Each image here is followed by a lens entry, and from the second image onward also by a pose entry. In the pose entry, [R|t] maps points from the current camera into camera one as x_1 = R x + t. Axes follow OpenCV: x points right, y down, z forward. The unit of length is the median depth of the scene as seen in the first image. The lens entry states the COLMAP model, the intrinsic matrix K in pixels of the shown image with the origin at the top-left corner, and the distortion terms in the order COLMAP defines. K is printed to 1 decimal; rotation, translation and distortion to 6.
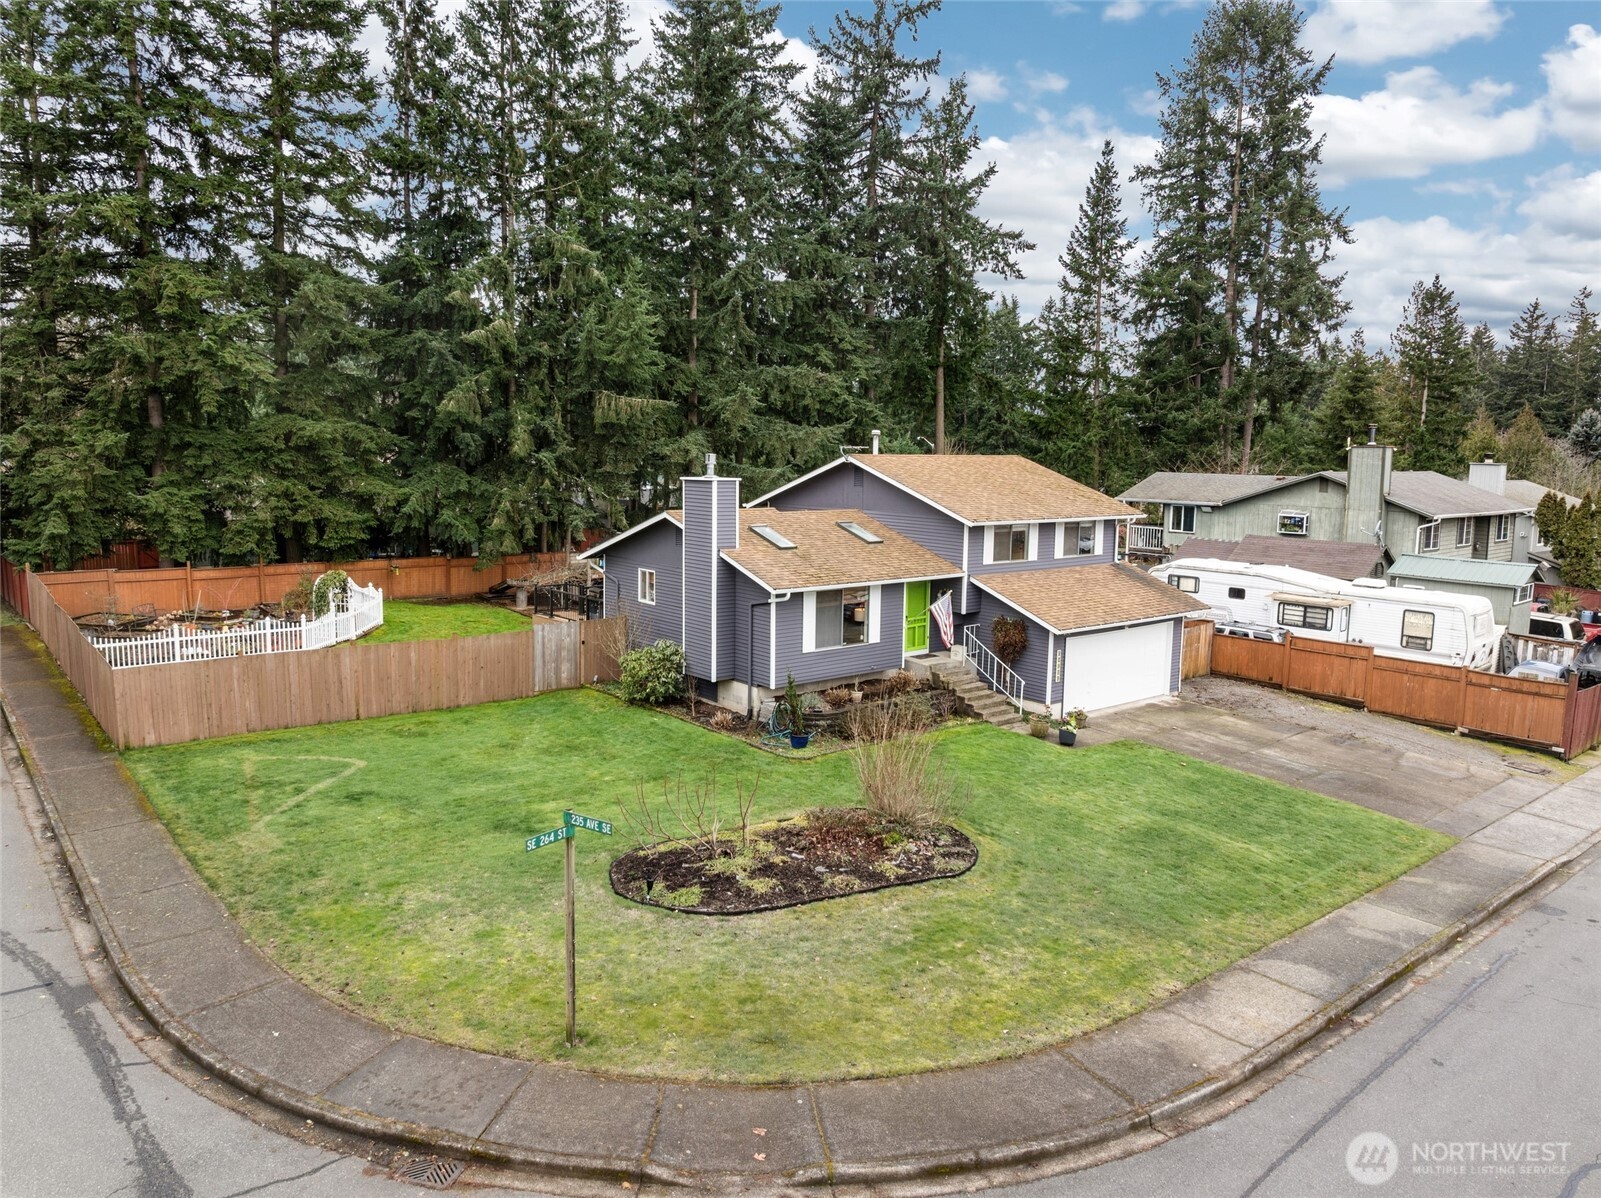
lens RADIAL K [[1129.8, 0, 800.5], [0, 1129.8, 599.0], [0, 0, 1]] dist [-0.034091, -0.005755]
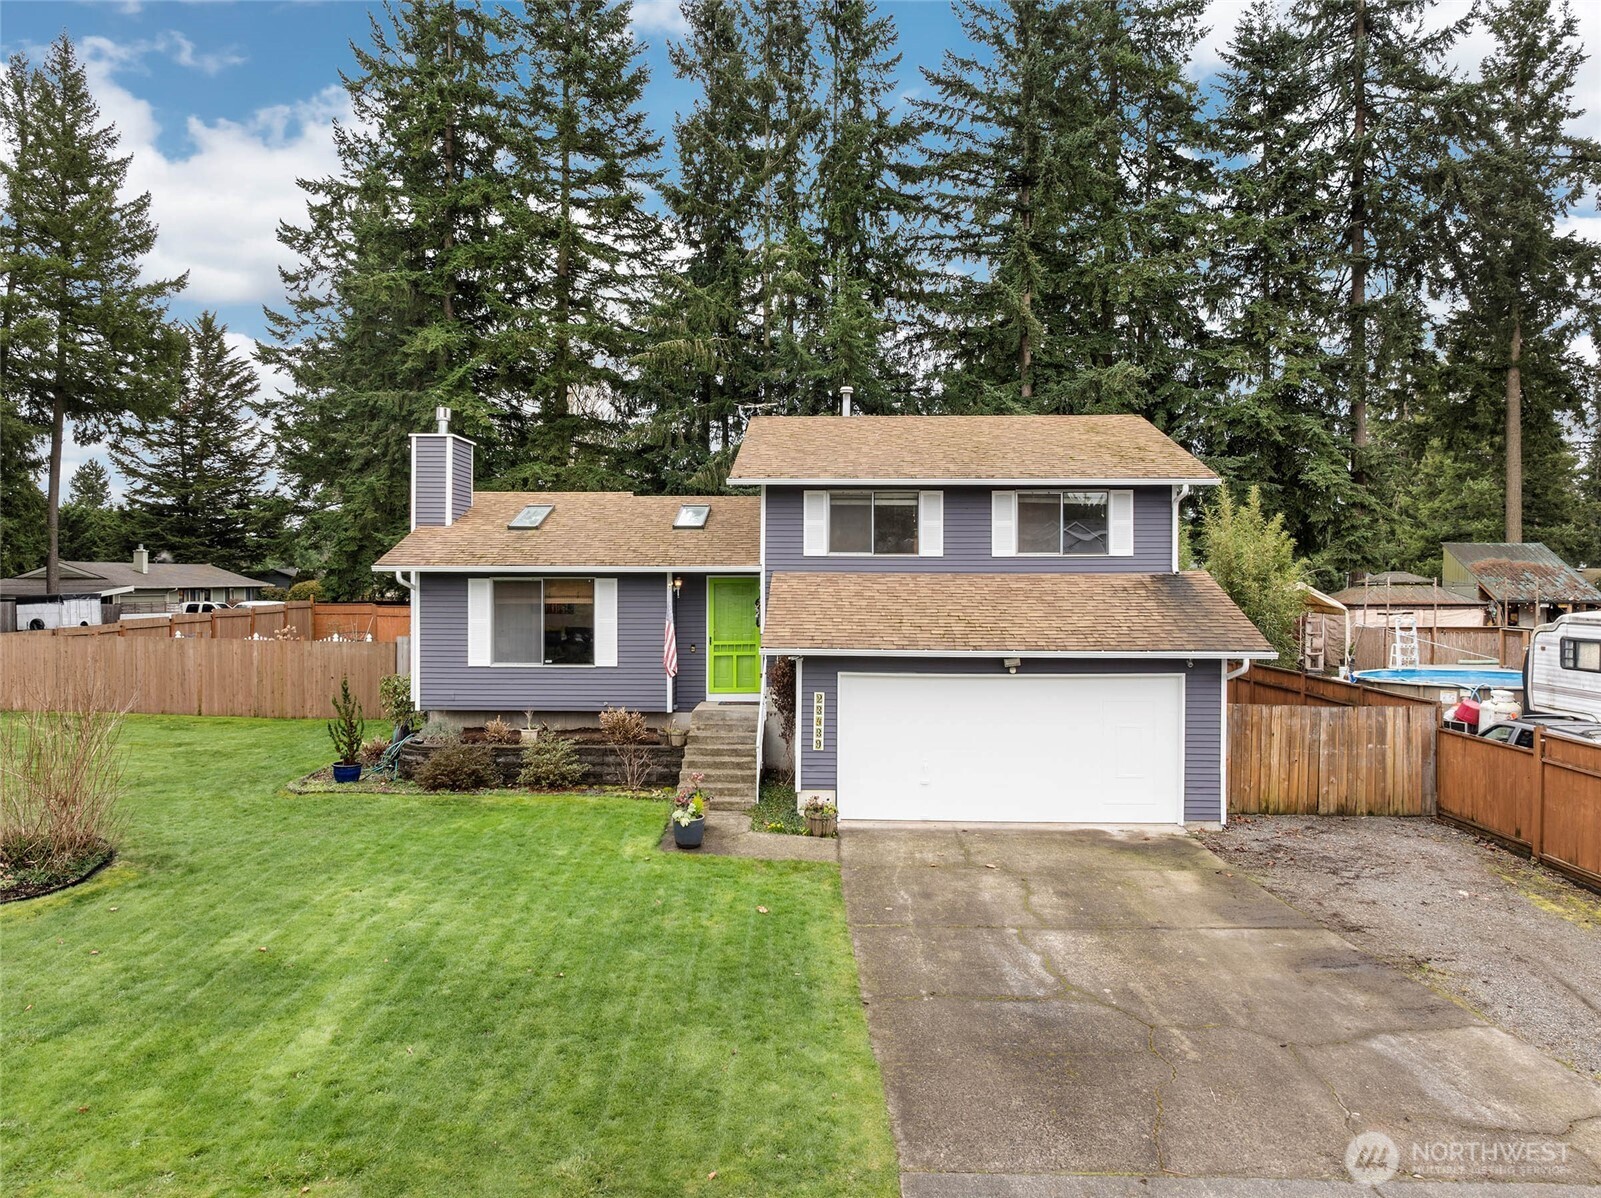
lens RADIAL K [[1165.0, 0, 775.6], [0, 1165.0, 578.3], [0, 0, 1]] dist [-0.040841, 0.008349]
pose [[0.734908, -0.010043, -0.678092, 0.782403], [-0.085474, 0.990545, -0.107306, 0.069417], [0.672759, 0.136819, 0.727101, 0.719816]]
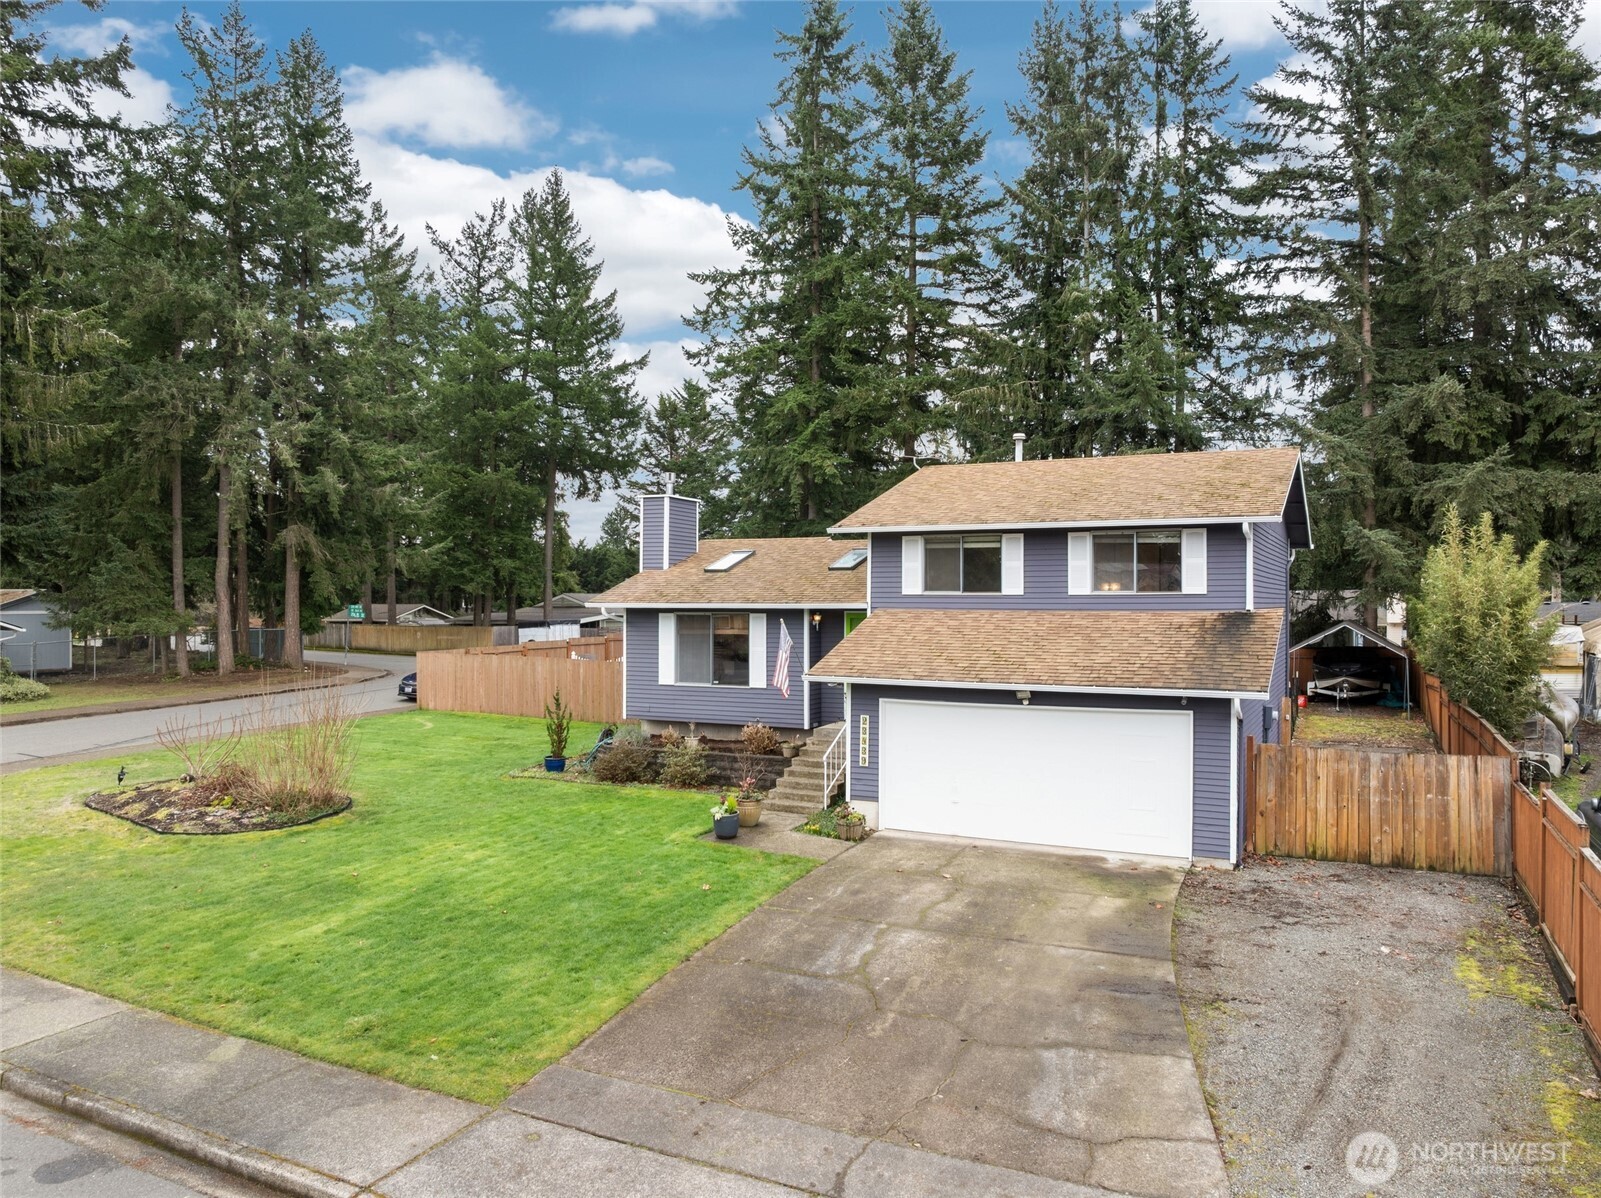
lens RADIAL K [[1129.8, 0, 800.5], [0, 1129.8, 599.0], [0, 0, 1]] dist [-0.034091, -0.005755]
pose [[0.396946, -0.014263, -0.917731, 1.038763], [-0.121876, 0.990206, -0.068104, 0.037056], [0.909714, 0.138883, 0.391320, 0.911934]]
